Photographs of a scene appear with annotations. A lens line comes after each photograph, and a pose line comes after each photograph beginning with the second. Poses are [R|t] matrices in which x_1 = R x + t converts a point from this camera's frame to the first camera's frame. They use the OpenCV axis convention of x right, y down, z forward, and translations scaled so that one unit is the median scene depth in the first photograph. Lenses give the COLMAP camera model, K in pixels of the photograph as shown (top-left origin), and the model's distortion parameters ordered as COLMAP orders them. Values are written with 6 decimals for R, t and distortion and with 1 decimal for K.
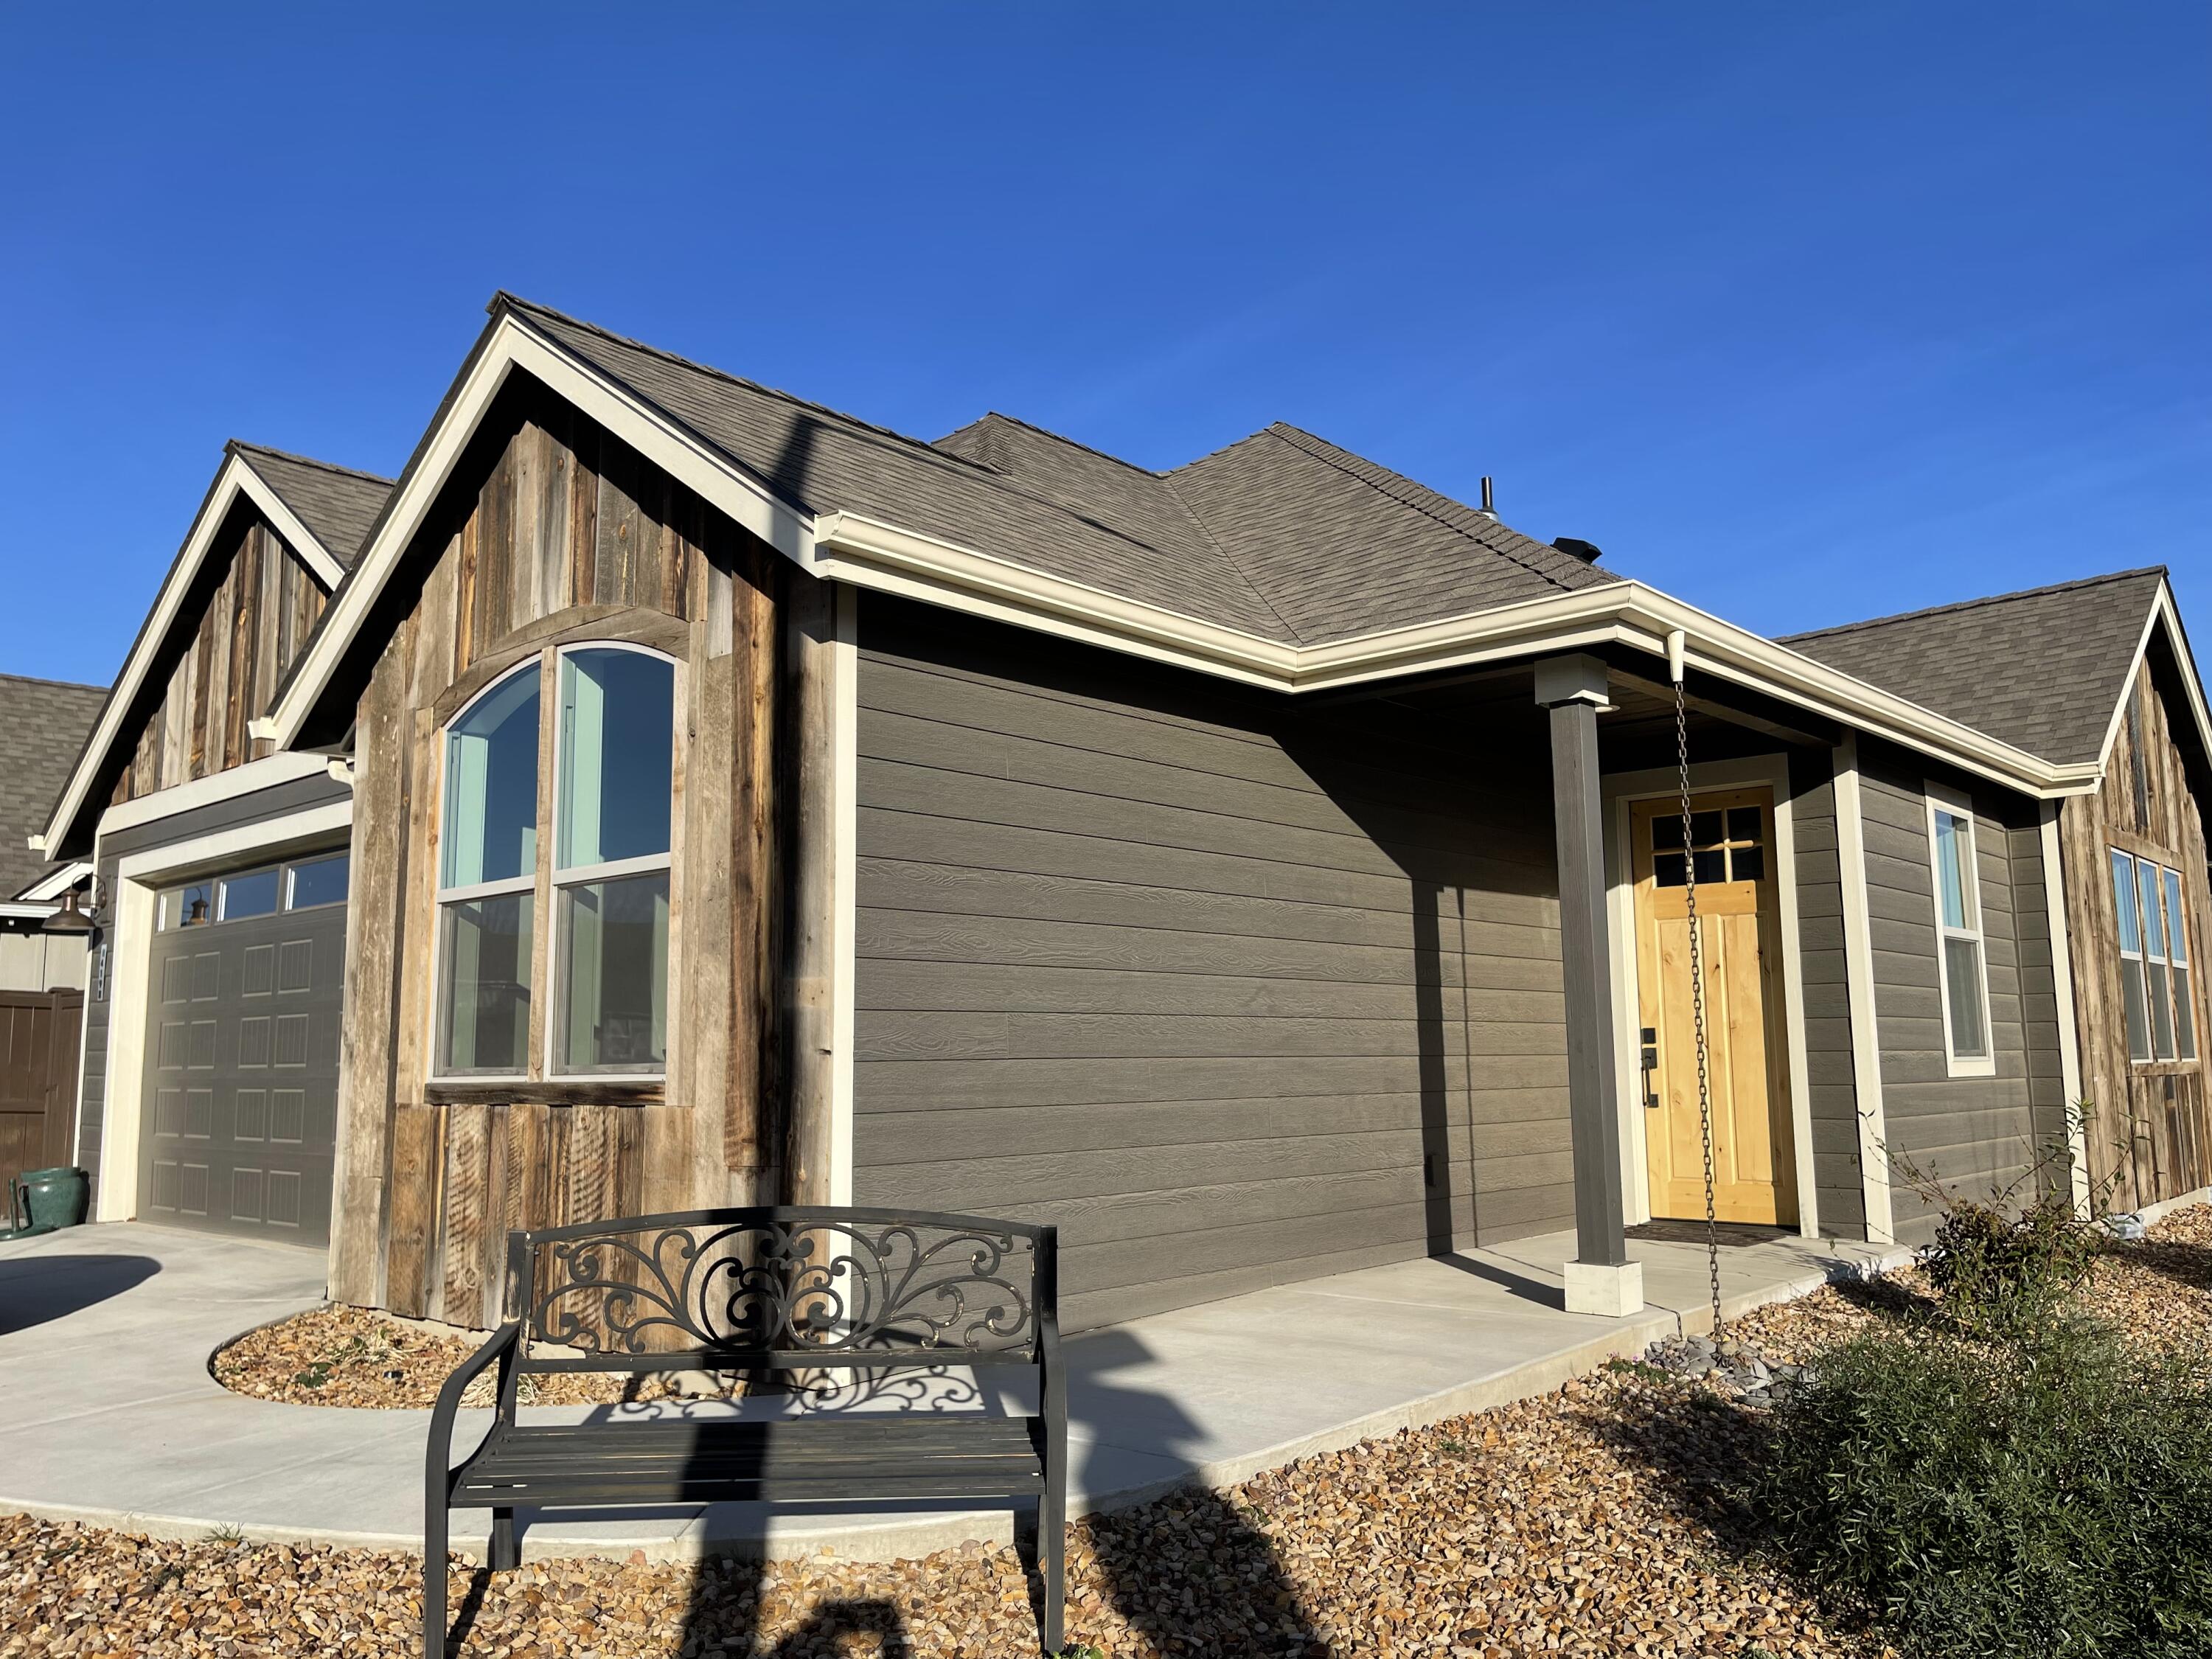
lens RADIAL K [[1673.1, 0, 1113.6], [0, 1673.1, 842.7], [0, 0, 1]] dist [0.077155, -0.114535]
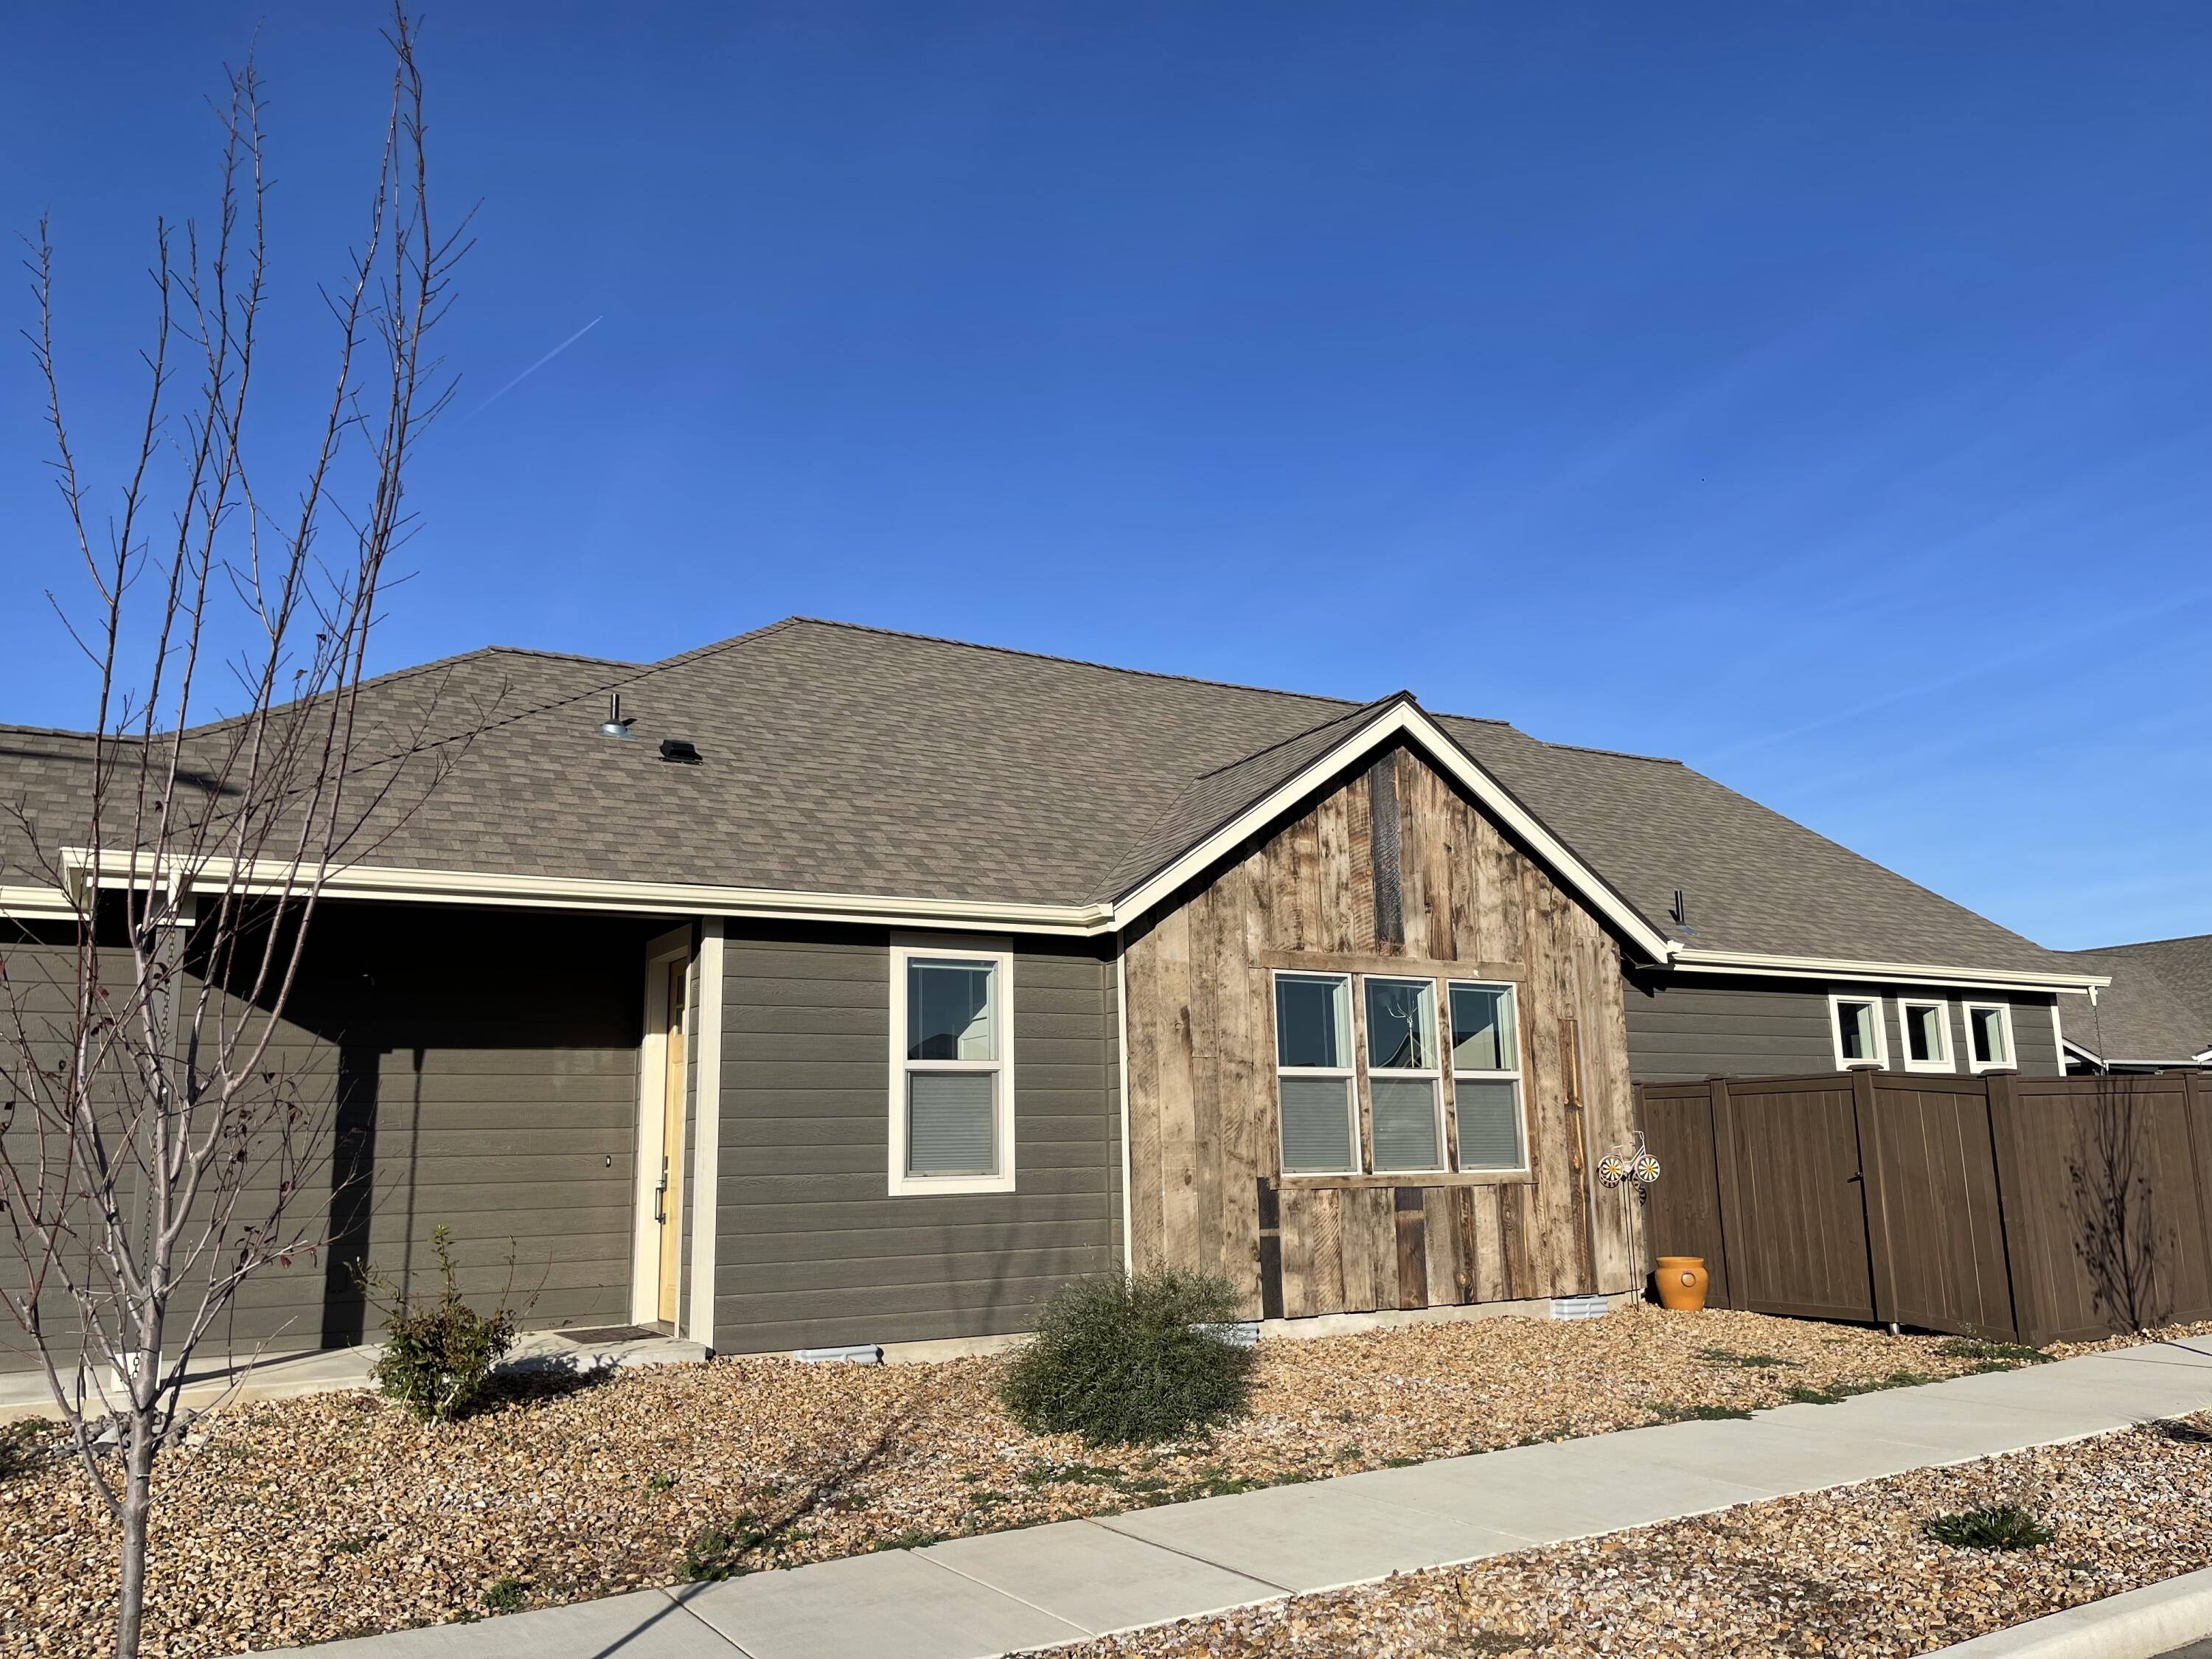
lens RADIAL K [[1673.1, 0, 1113.6], [0, 1673.1, 842.7], [0, 0, 1]] dist [0.077155, -0.114535]
pose [[0.945262, -0.077070, -0.317081, 1.368321], [0.055741, 0.995563, -0.075813, -0.002346], [0.321517, 0.053988, 0.945363, -0.038699]]
